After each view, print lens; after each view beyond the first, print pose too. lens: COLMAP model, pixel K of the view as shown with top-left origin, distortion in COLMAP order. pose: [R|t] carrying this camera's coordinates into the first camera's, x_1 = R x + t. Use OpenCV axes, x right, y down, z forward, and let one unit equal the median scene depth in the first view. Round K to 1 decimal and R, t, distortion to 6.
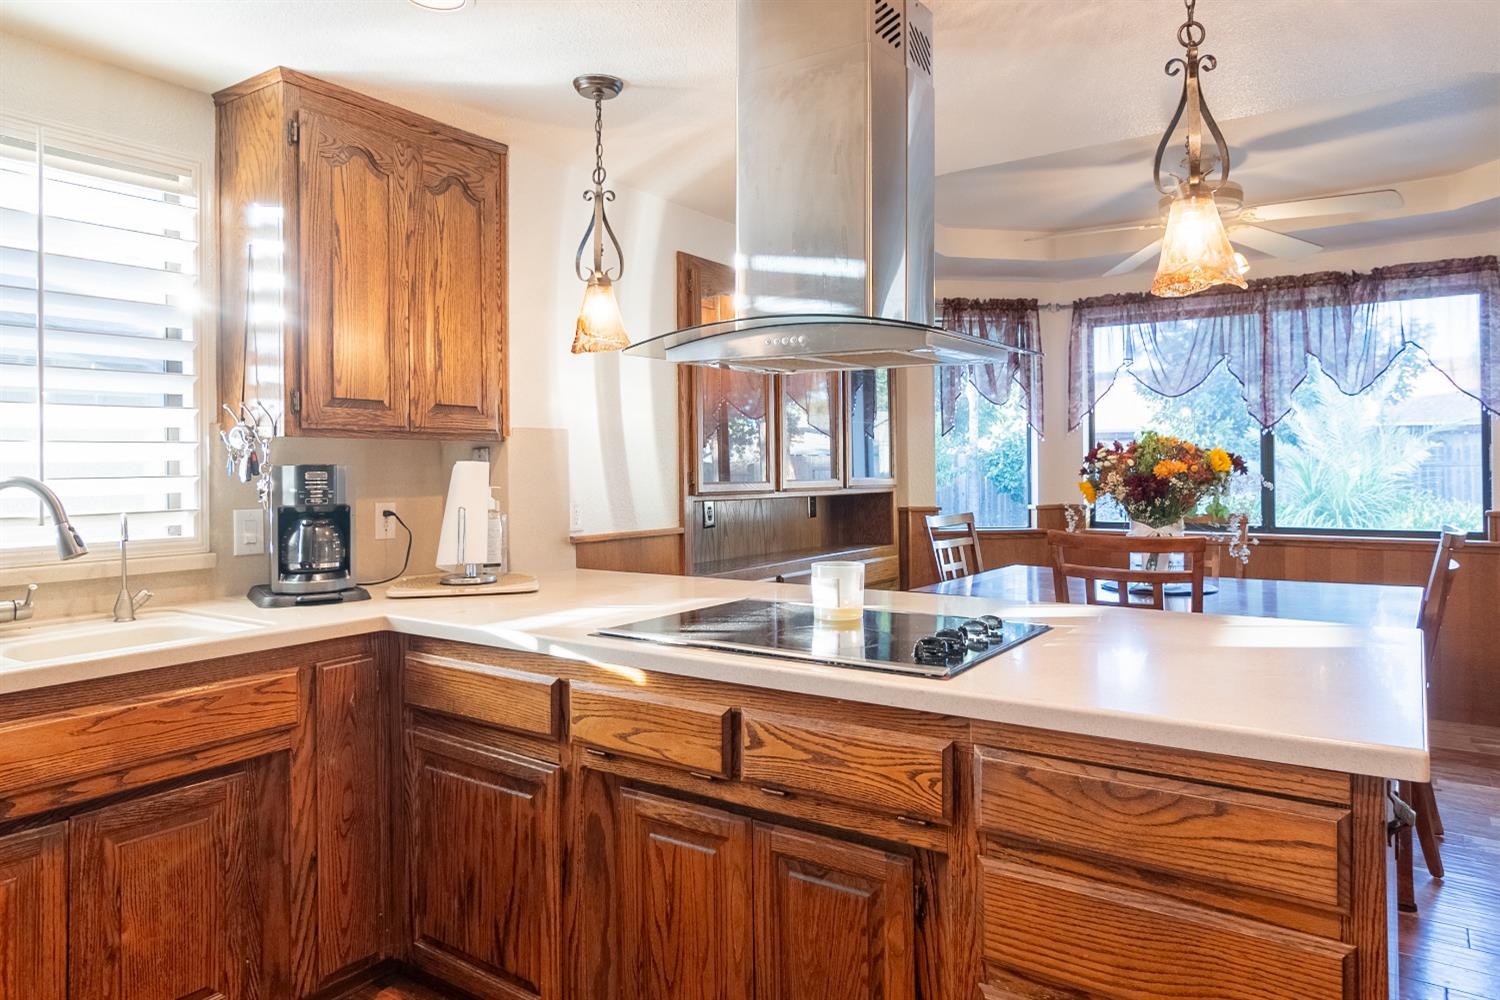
lens RADIAL K [[952.6, 0, 780.8], [0, 952.6, 460.6], [0, 0, 1]] dist [-0.003260, -0.005884]
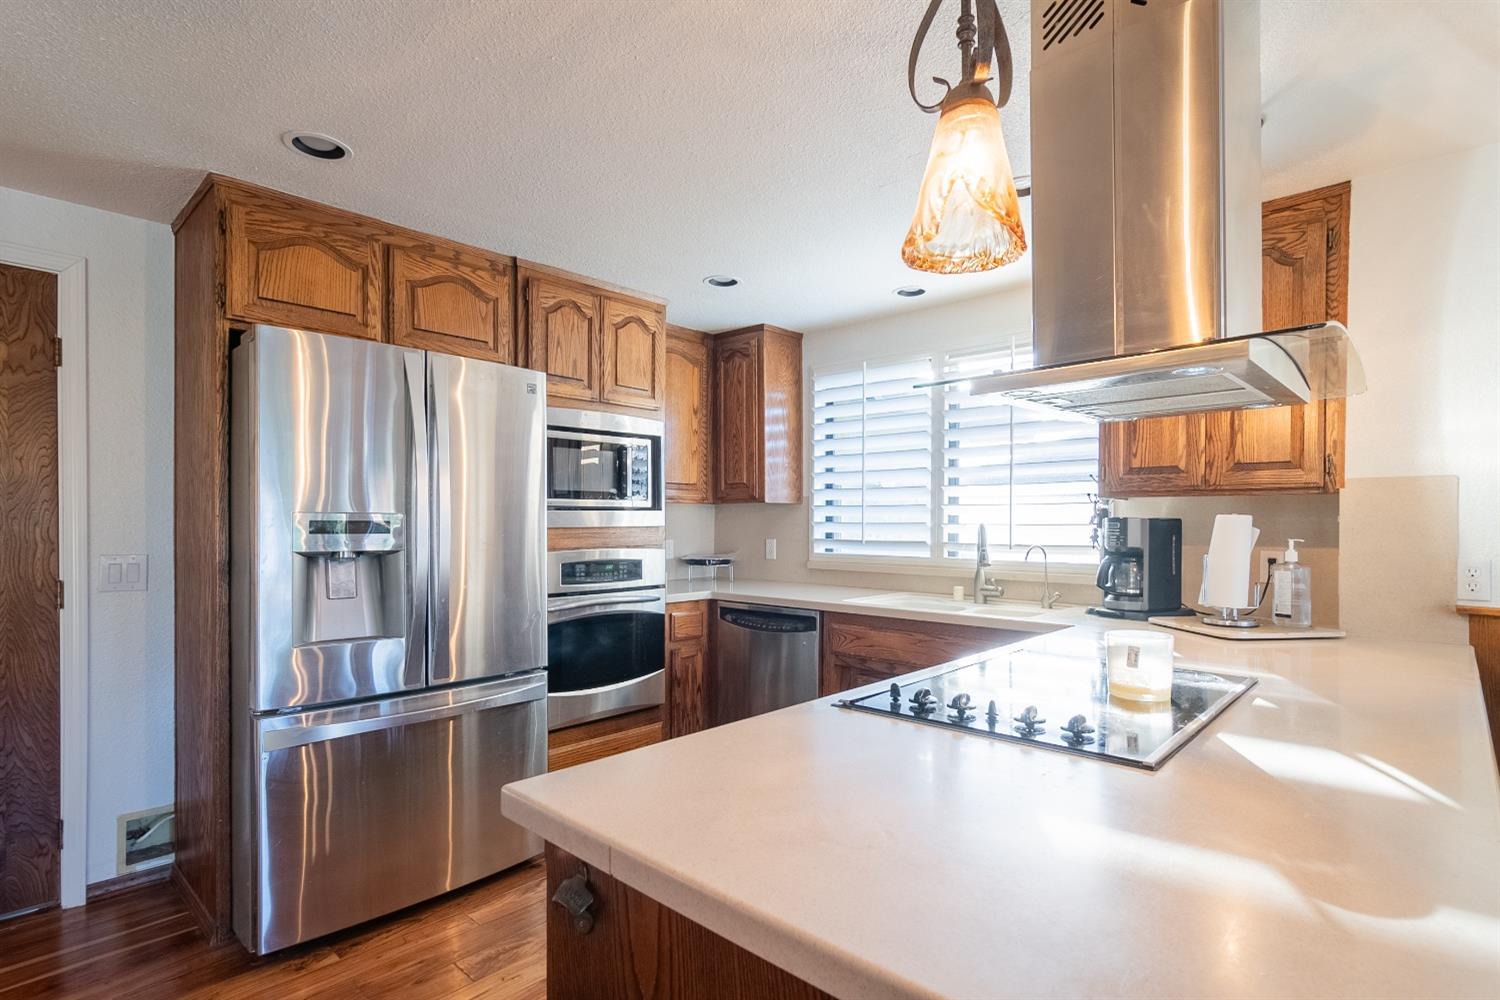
lens RADIAL K [[744.2, 0, 753.3], [0, 744.2, 526.6], [0, 0, 1]] dist [-0.007465, 0.002991]
pose [[-0.171965, 0.016529, -0.984964, 0.678967], [0.005269, 0.999860, 0.015859, -0.002313], [0.985089, -0.002463, -0.172028, 0.674436]]
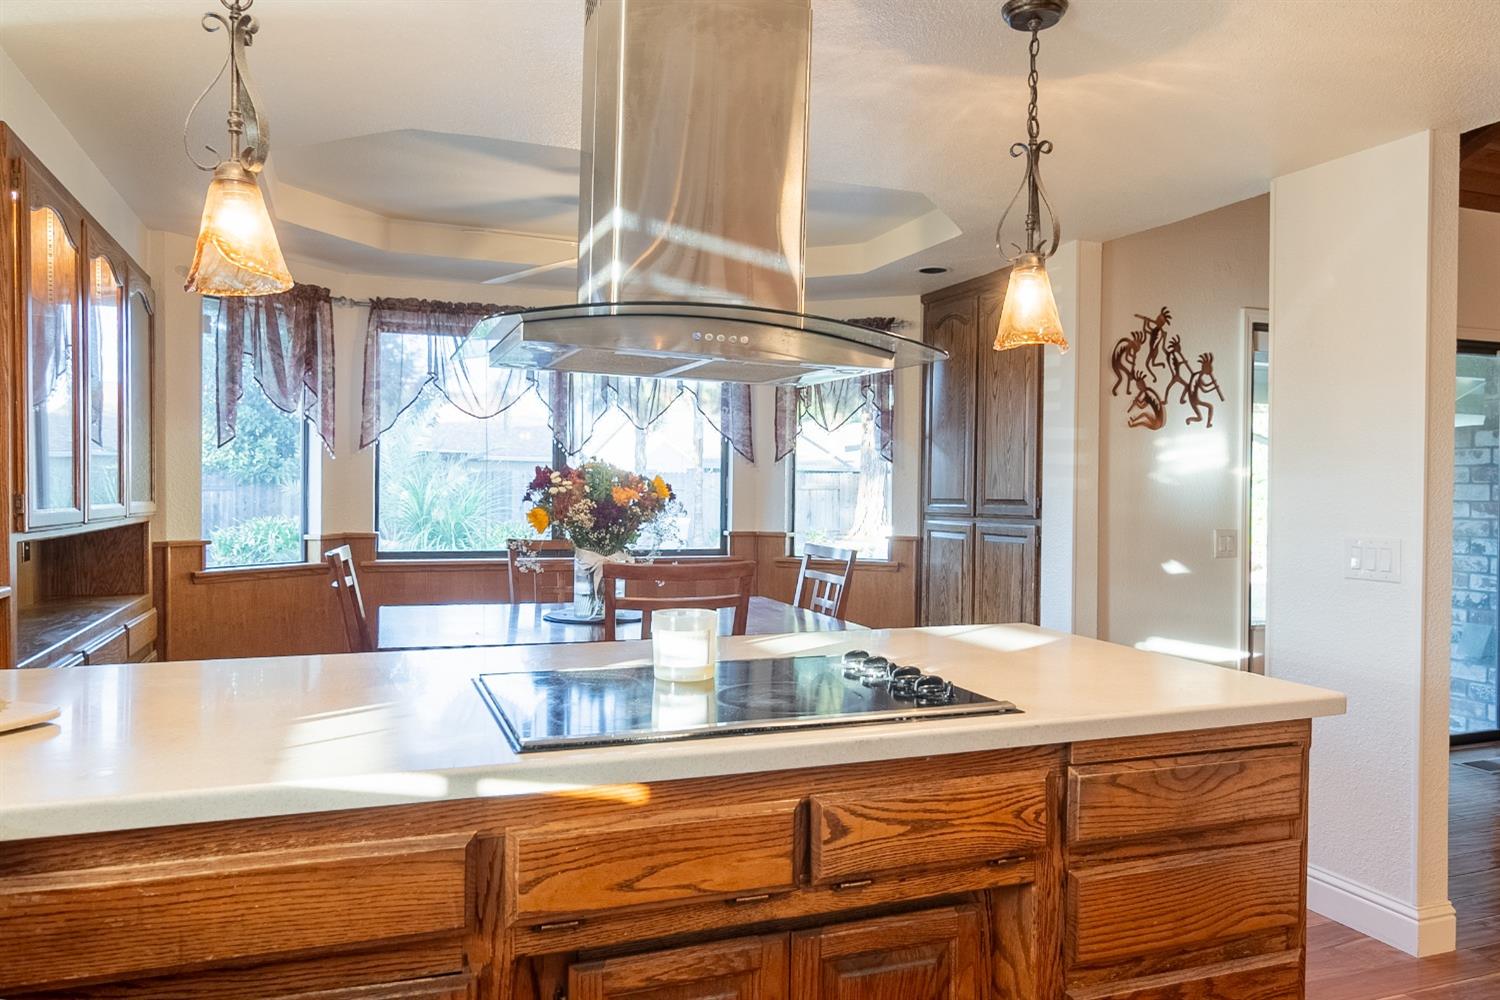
lens RADIAL K [[1023.6, 0, 750.9], [0, 1023.6, 504.2], [0, 0, 1]] dist [-0.000523, -0.002627]
pose [[0.581492, 0.000867, 0.813552, -0.539464], [-0.019296, 0.999733, 0.012726, 0.001636], [-0.813323, -0.023099, 0.581353, 0.376442]]
